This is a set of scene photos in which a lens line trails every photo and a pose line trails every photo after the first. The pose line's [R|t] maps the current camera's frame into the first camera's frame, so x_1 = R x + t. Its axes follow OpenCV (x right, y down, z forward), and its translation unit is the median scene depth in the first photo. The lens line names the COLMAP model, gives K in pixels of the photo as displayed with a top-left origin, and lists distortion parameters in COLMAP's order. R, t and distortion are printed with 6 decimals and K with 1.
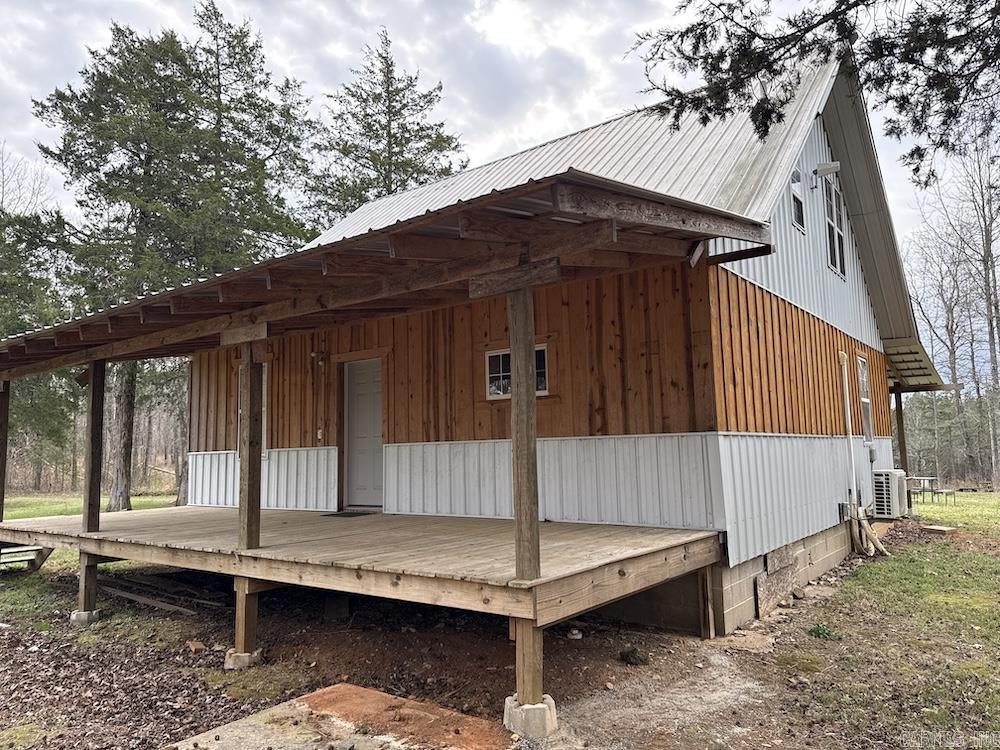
lens RADIAL K [[700.2, 0, 500.0], [0, 700.2, 375.0], [0, 0, 1]] dist [0.128358, -0.178972]
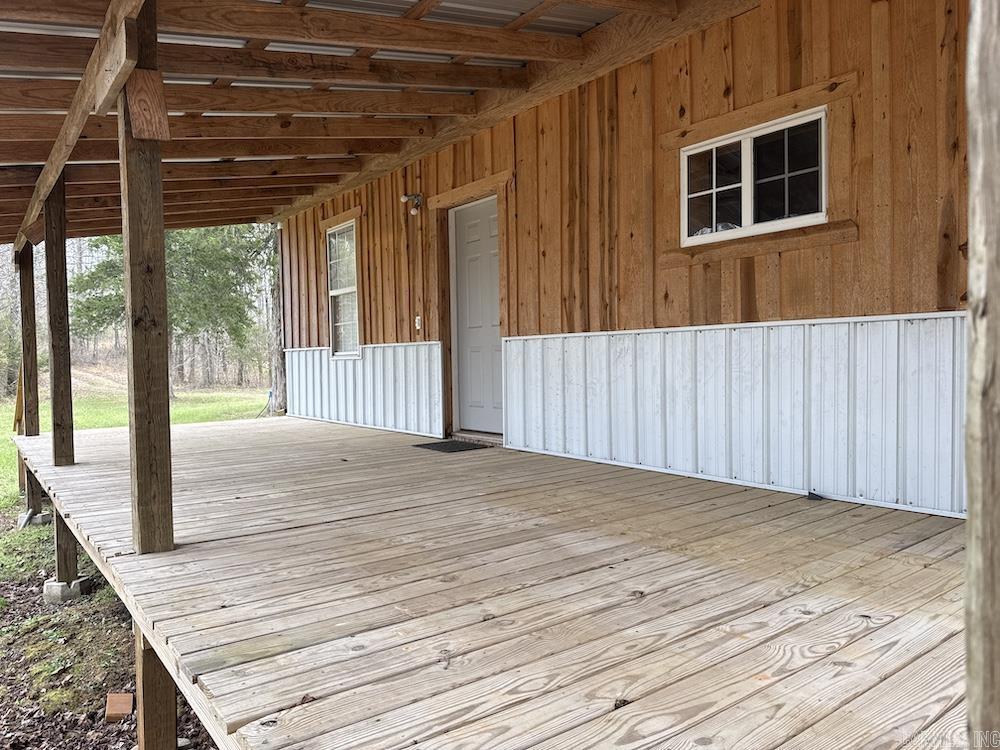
lens RADIAL K [[700.2, 0, 500.0], [0, 700.2, 375.0], [0, 0, 1]] dist [0.128358, -0.178972]
pose [[0.966365, 0.015205, -0.256726, -0.011785], [0.020725, 0.990400, 0.136670, 0.049801], [0.256339, -0.137393, 0.956772, 0.430094]]
